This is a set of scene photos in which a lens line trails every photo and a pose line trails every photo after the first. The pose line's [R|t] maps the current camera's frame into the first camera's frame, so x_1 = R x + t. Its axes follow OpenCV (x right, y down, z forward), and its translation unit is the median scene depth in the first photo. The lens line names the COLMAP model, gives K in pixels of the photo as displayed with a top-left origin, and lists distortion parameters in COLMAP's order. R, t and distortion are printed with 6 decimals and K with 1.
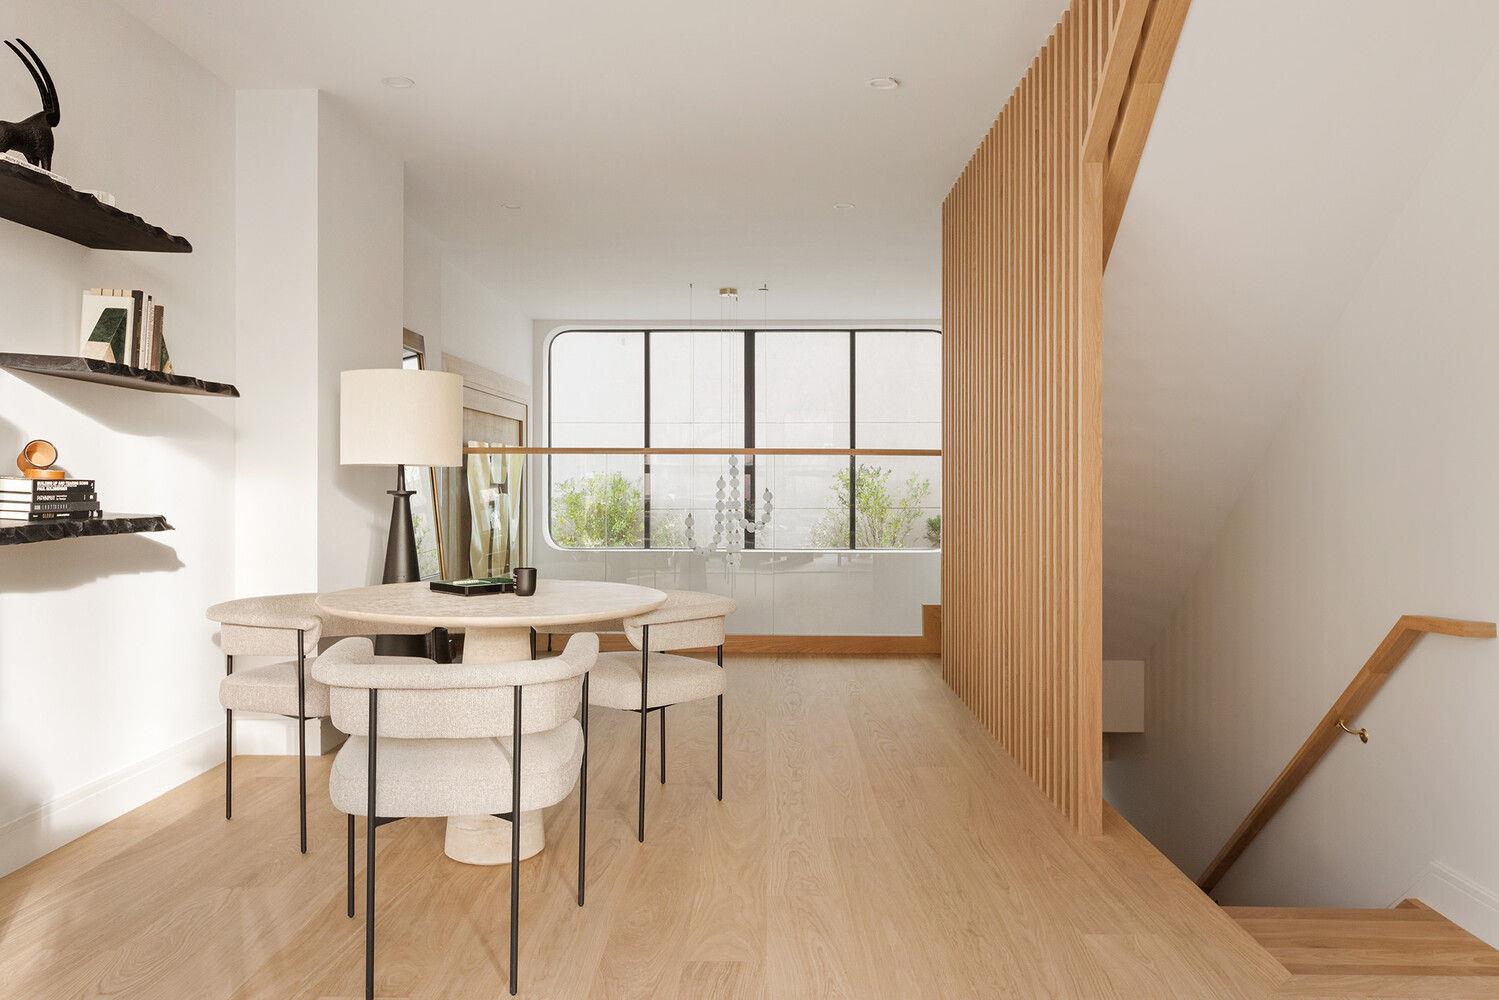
lens RADIAL K [[1134.7, 0, 749.5], [0, 1134.7, 500.0], [0, 0, 1]] dist [0.001852, 0.000041]
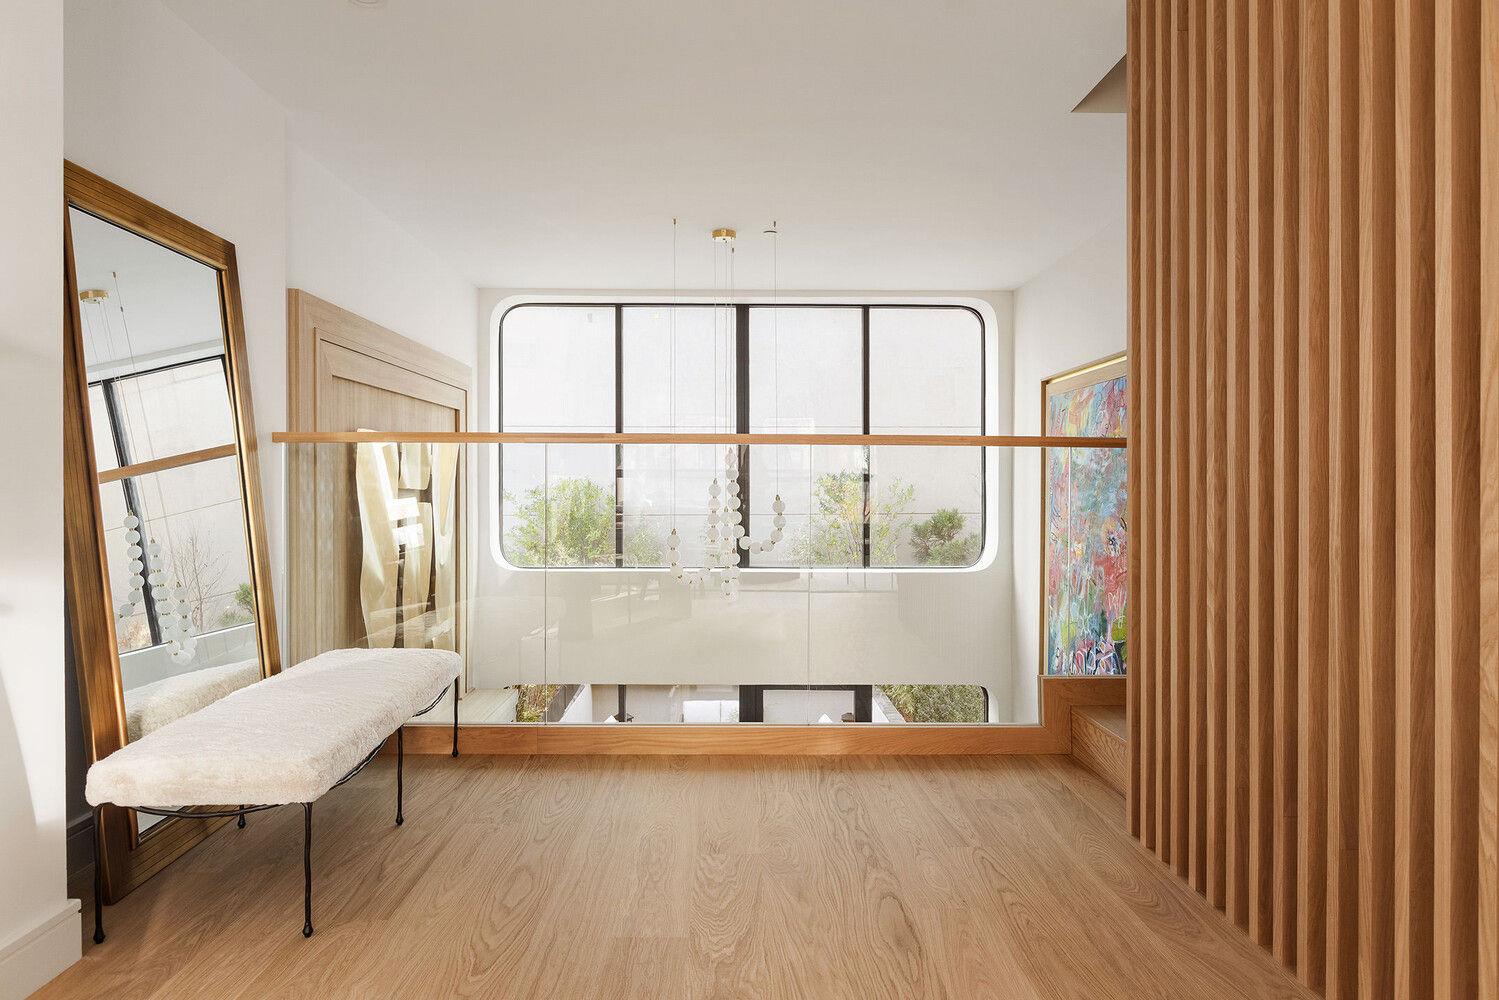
lens RADIAL K [[984.8, 0, 749.5], [0, 984.8, 500.0], [0, 0, 1]] dist [-0.002129, -0.000012]
pose [[0.999506, -0.001062, 0.031407, -0.018414], [0.001161, 0.999994, -0.003114, -0.004431], [-0.031403, 0.003149, 0.999502, 0.287201]]
